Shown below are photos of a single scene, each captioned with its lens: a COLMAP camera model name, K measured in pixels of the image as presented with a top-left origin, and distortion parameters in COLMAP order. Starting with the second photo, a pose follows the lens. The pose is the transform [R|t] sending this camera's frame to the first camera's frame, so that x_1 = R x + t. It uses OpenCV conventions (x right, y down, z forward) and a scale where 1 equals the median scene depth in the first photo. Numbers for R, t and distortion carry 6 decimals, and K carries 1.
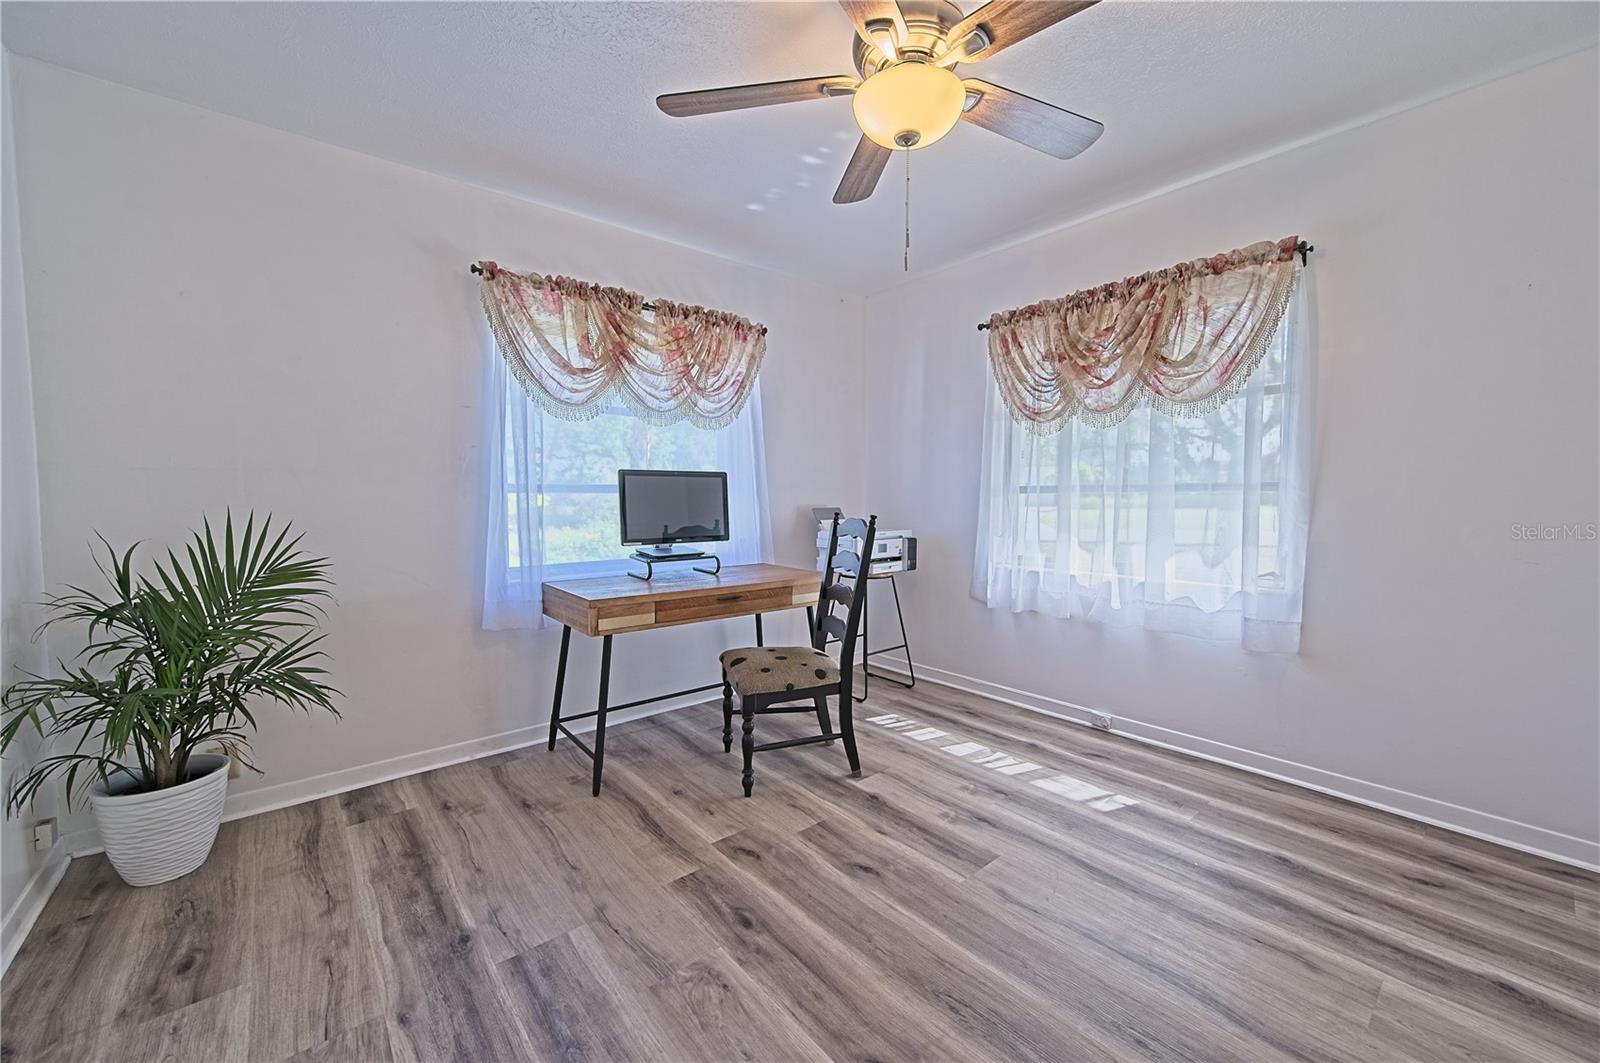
lens RADIAL K [[622.6, 0, 803.1], [0, 622.6, 525.6], [0, 0, 1]] dist [0.001467, 0.000116]
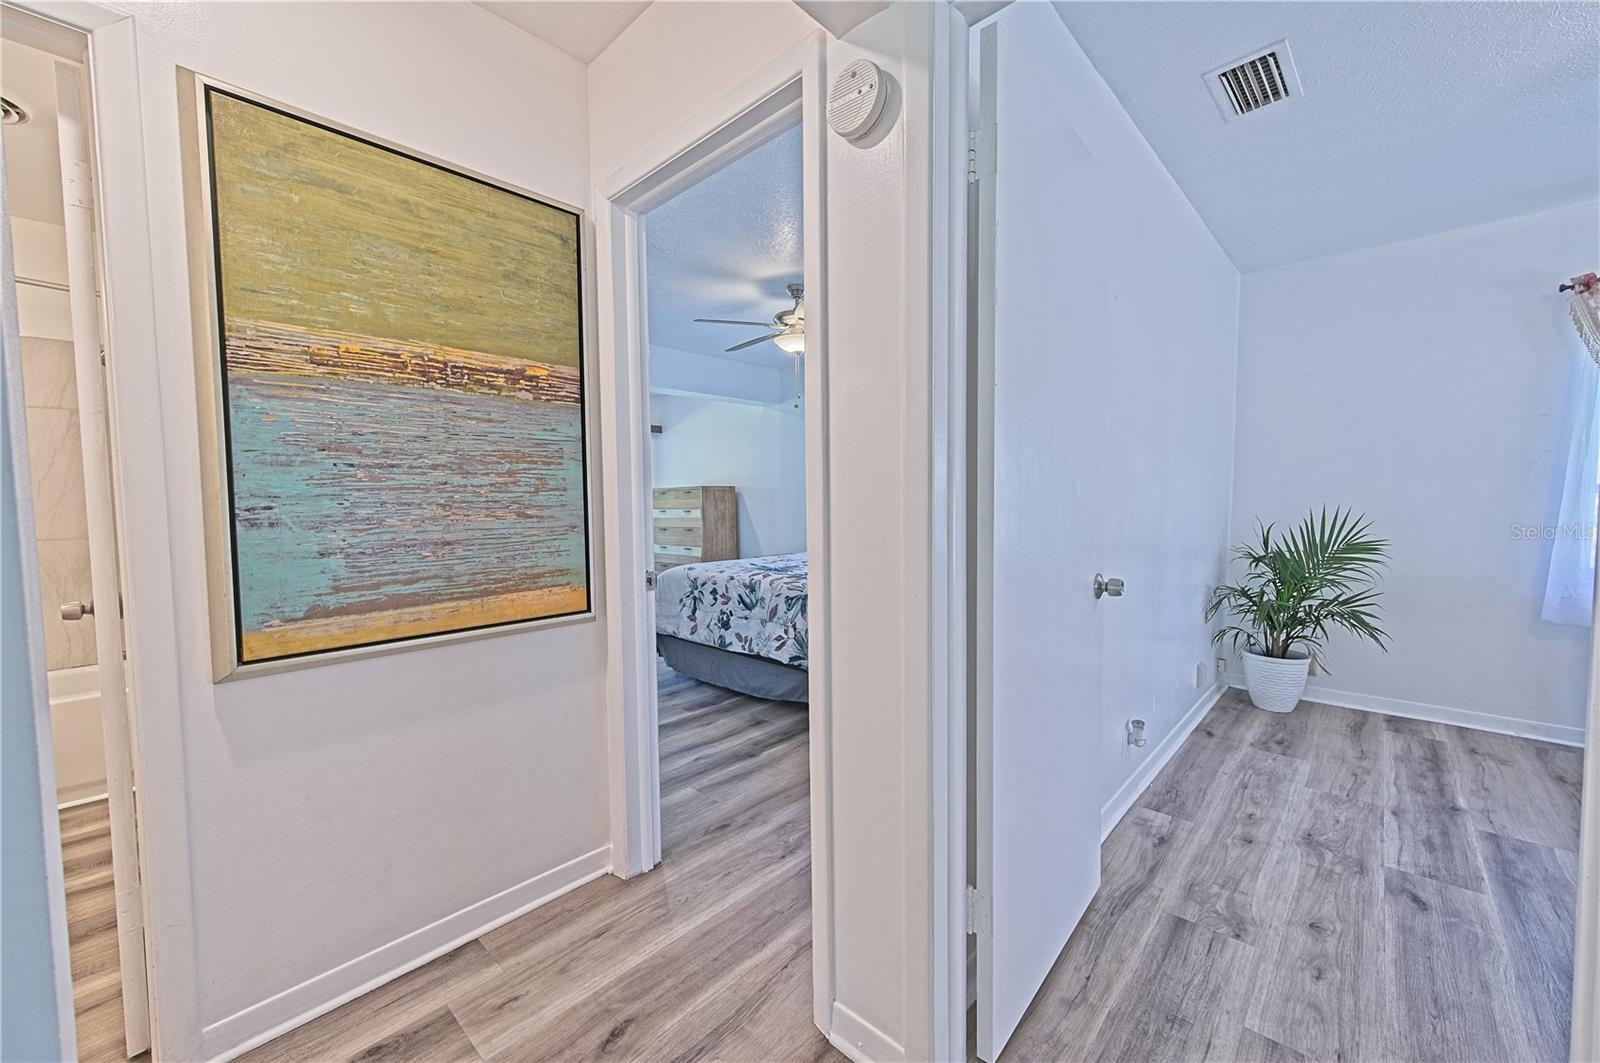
lens RADIAL K [[622.6, 0, 796.5], [0, 622.6, 530.9], [0, 0, 1]] dist [0.001467, 0.000116]
pose [[0.115556, 0.056672, -0.991683, 0.546035], [-0.050714, 0.997406, 0.051090, 0.030615], [0.992005, 0.044389, 0.118131, -0.567108]]
